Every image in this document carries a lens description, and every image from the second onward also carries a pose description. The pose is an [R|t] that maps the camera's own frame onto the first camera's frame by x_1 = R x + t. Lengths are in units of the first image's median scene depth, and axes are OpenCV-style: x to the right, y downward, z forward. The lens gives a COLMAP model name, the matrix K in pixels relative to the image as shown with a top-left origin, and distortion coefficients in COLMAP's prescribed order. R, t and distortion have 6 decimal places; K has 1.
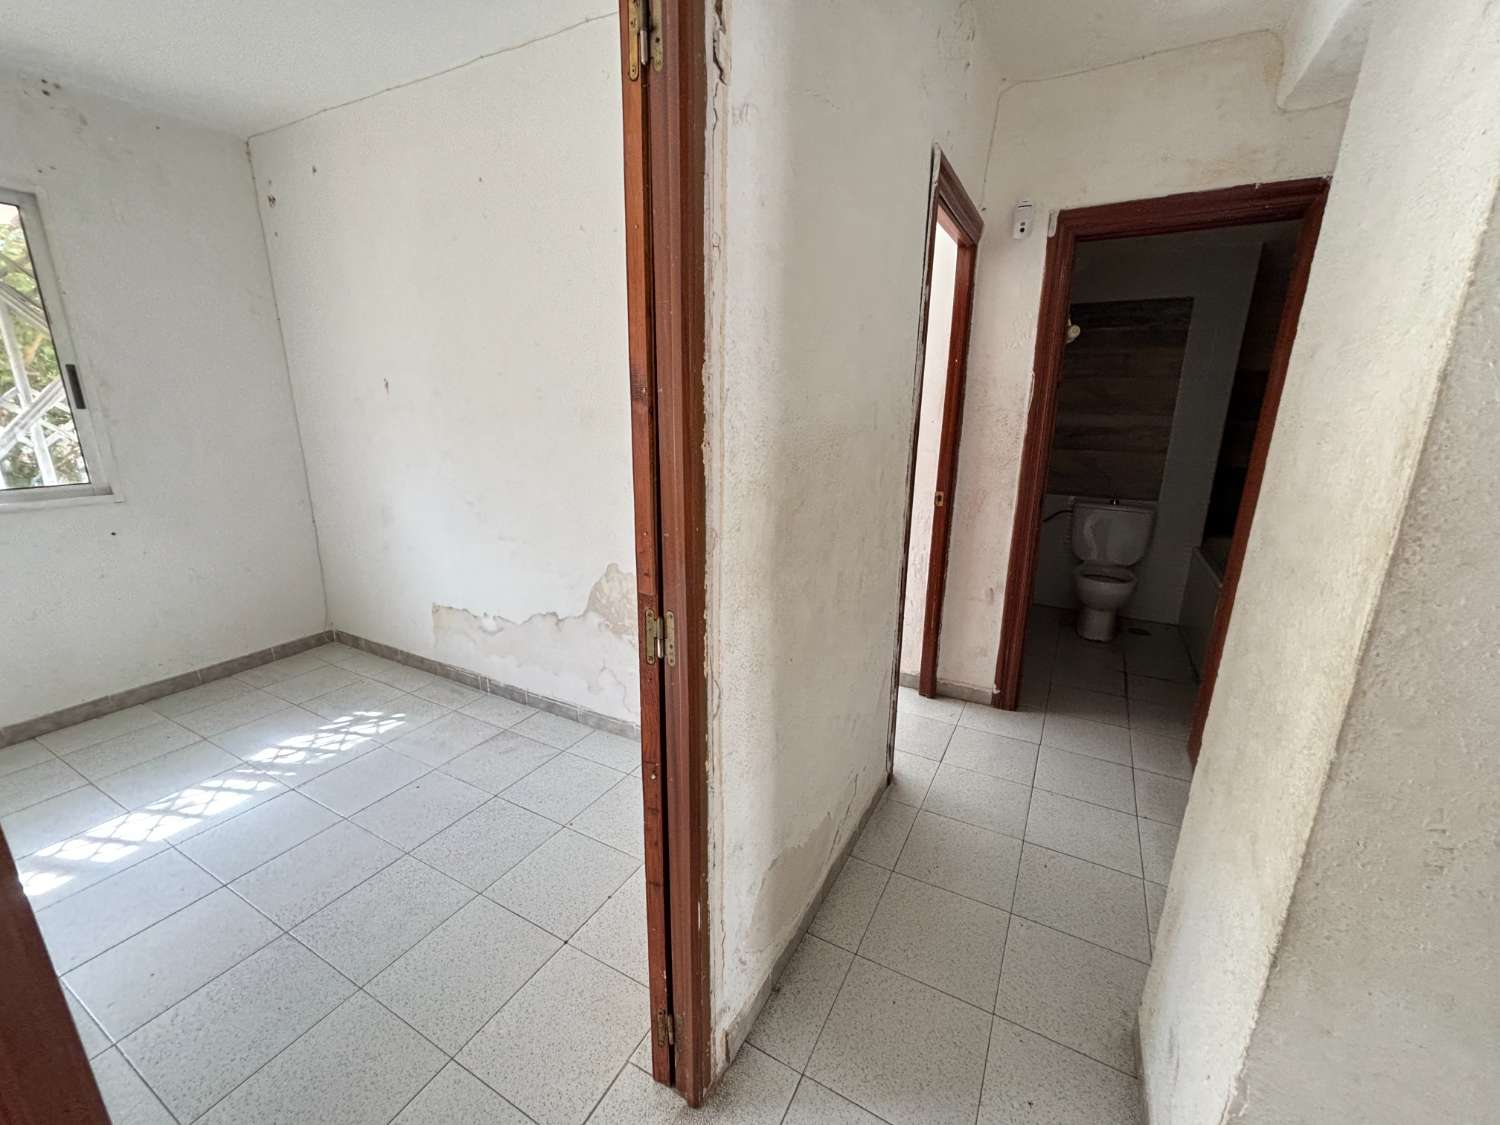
lens RADIAL K [[616.0, 0, 752.7], [0, 616.0, 567.1], [0, 0, 1]] dist [-0.000631, -0.000692]
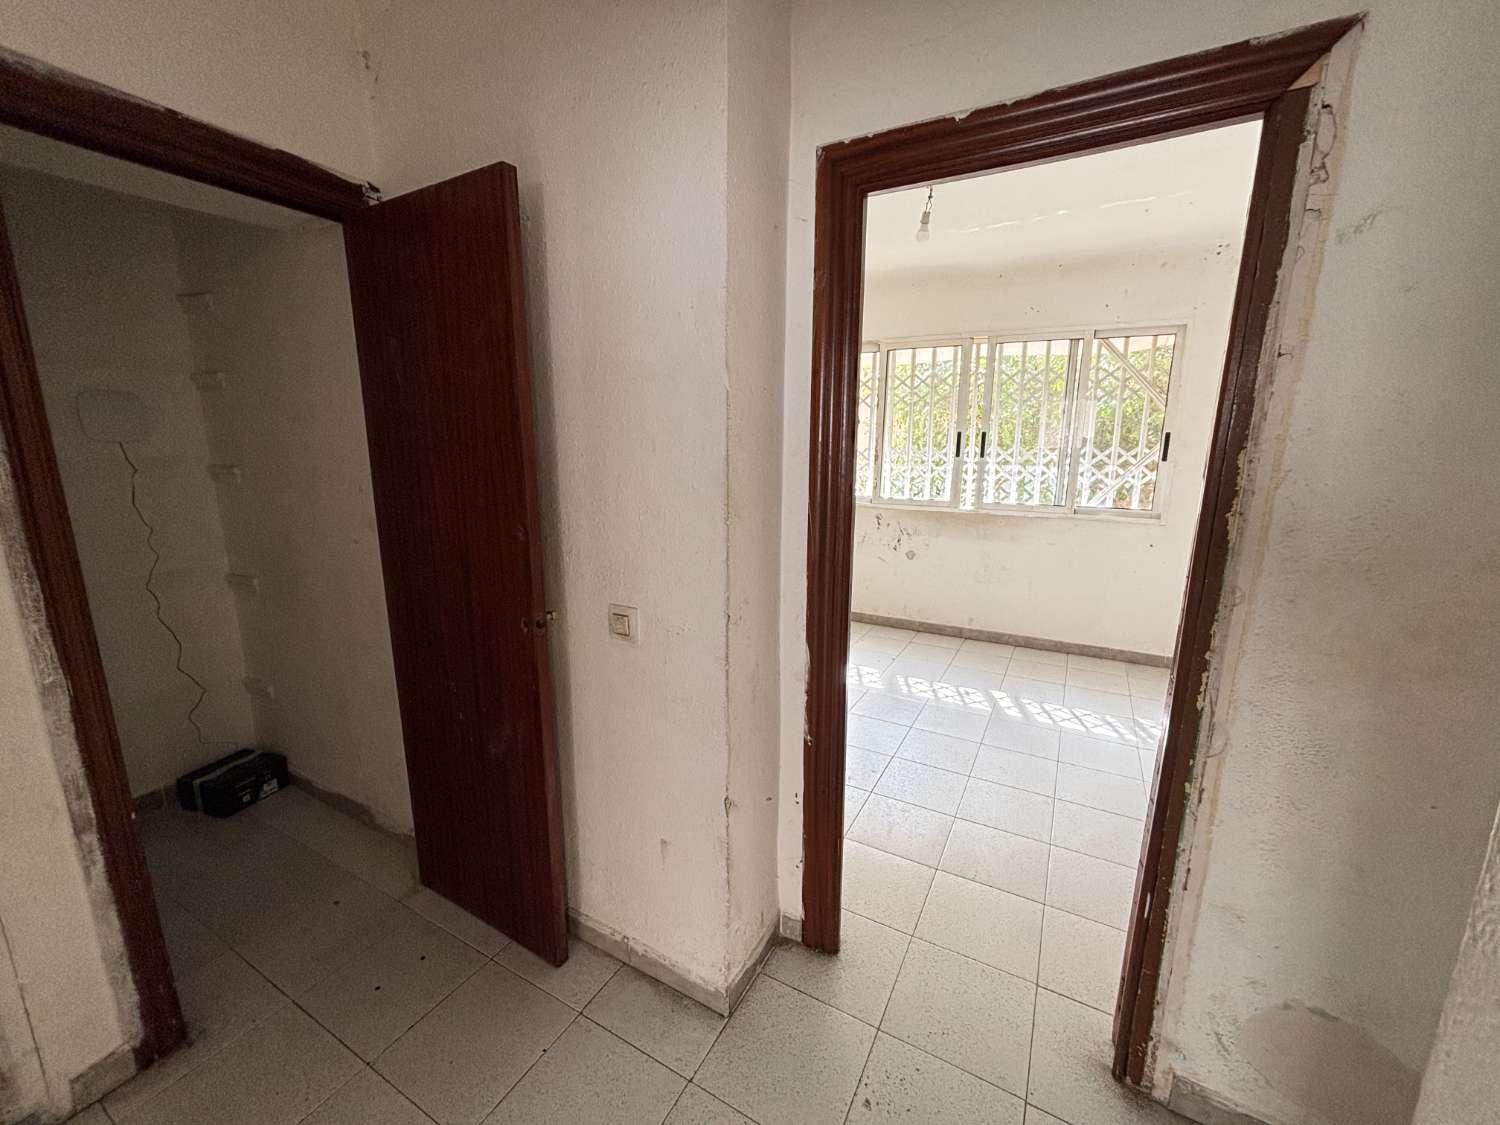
lens RADIAL K [[599.5, 0, 732.7], [0, 599.5, 559.0], [0, 0, 1]] dist [-0.017771, 0.000319]
pose [[-0.023095, 0.184574, -0.982547, 0.439524], [-0.259085, 0.948128, 0.184198, -0.030522], [0.965578, 0.258817, 0.025923, 0.018154]]
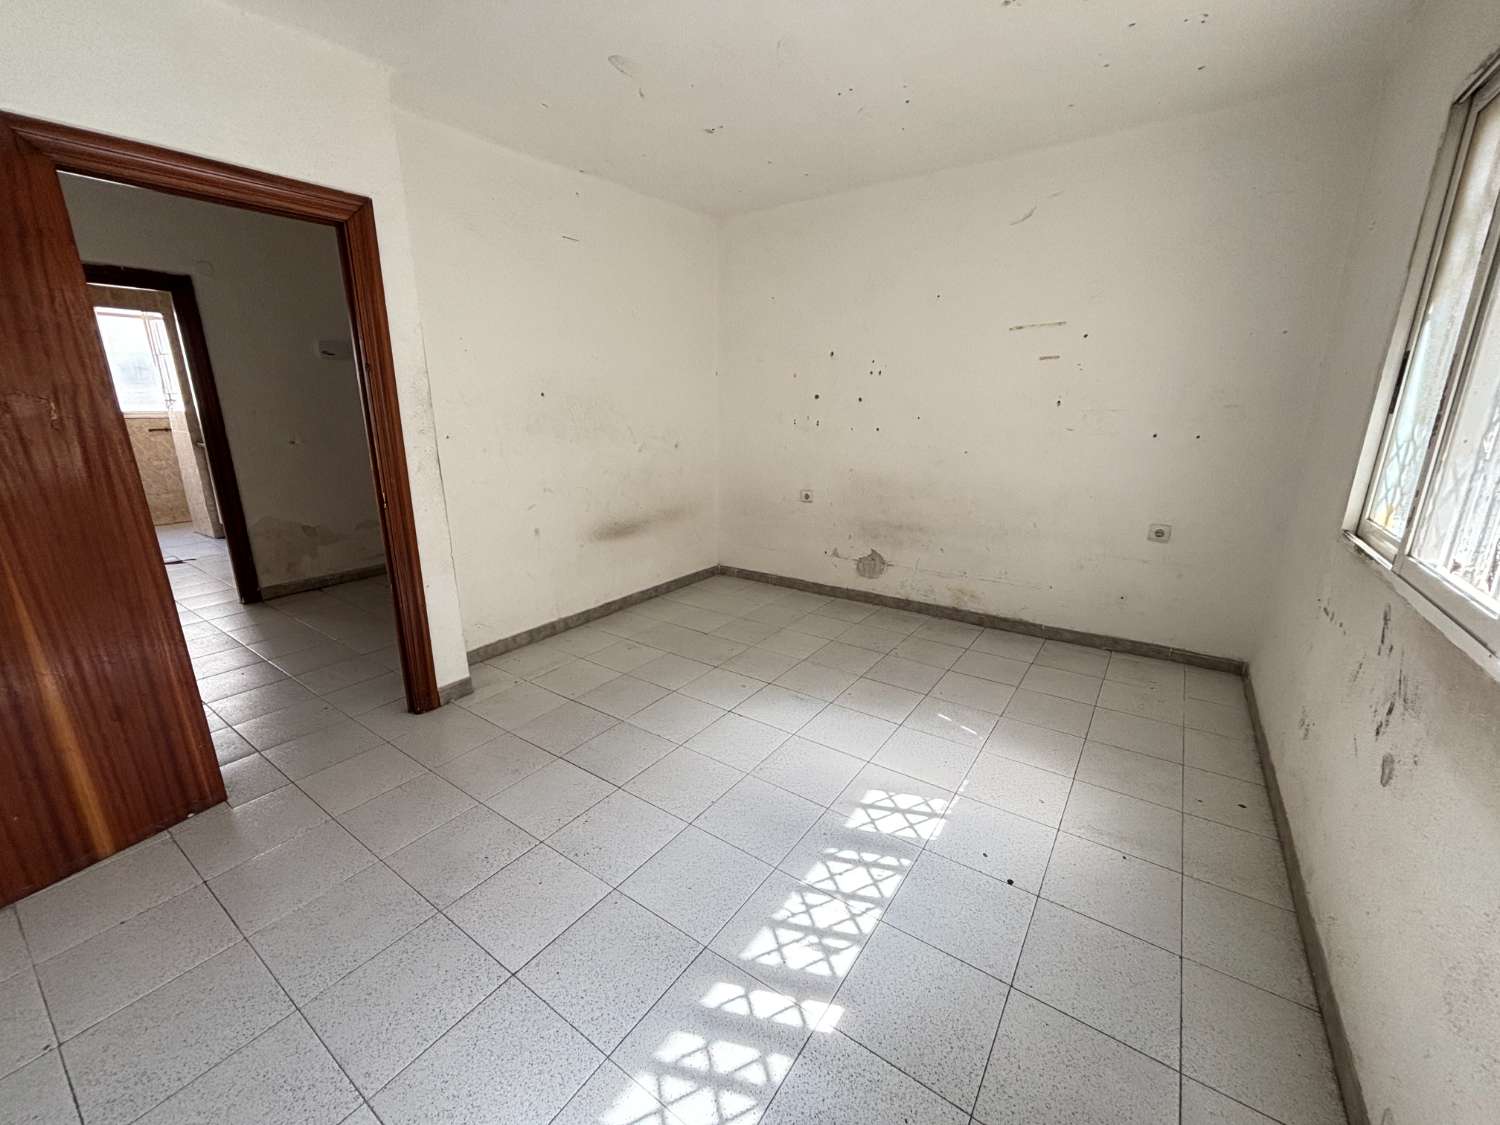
lens RADIAL K [[612.2, 0, 750.0], [0, 612.2, 562.5], [0, 0, 1]] dist [-0.012398, -0.000152]
pose [[-0.992460, -0.043785, 0.114478, -1.001217], [0.018950, 0.867965, 0.496263, -0.305530], [-0.121092, 0.494691, -0.860592, 1.125054]]
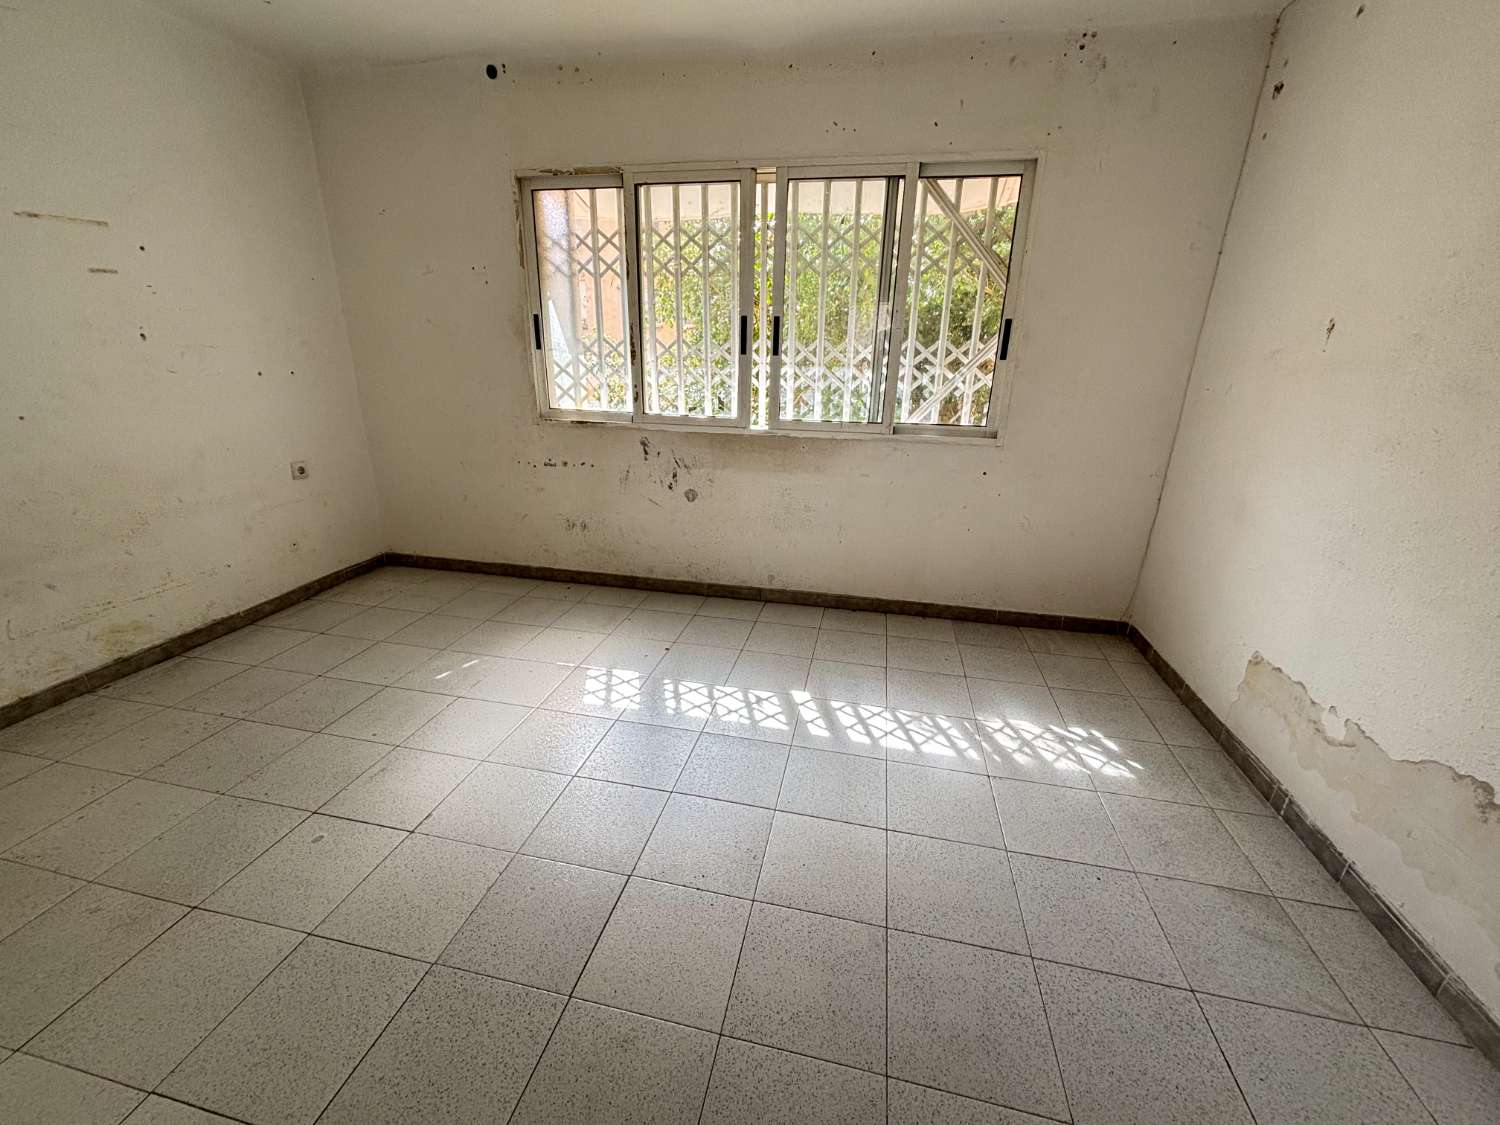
lens RADIAL K [[605.3, 0, 745.8], [0, 605.3, 563.3], [0, 0, 1]] dist [0.000461, -0.000169]
pose [[0.270017, 0.309087, -0.911897, -0.114617], [-0.261202, 0.935075, 0.239600, -0.061603], [0.926749, 0.173494, 0.333220, 0.304611]]
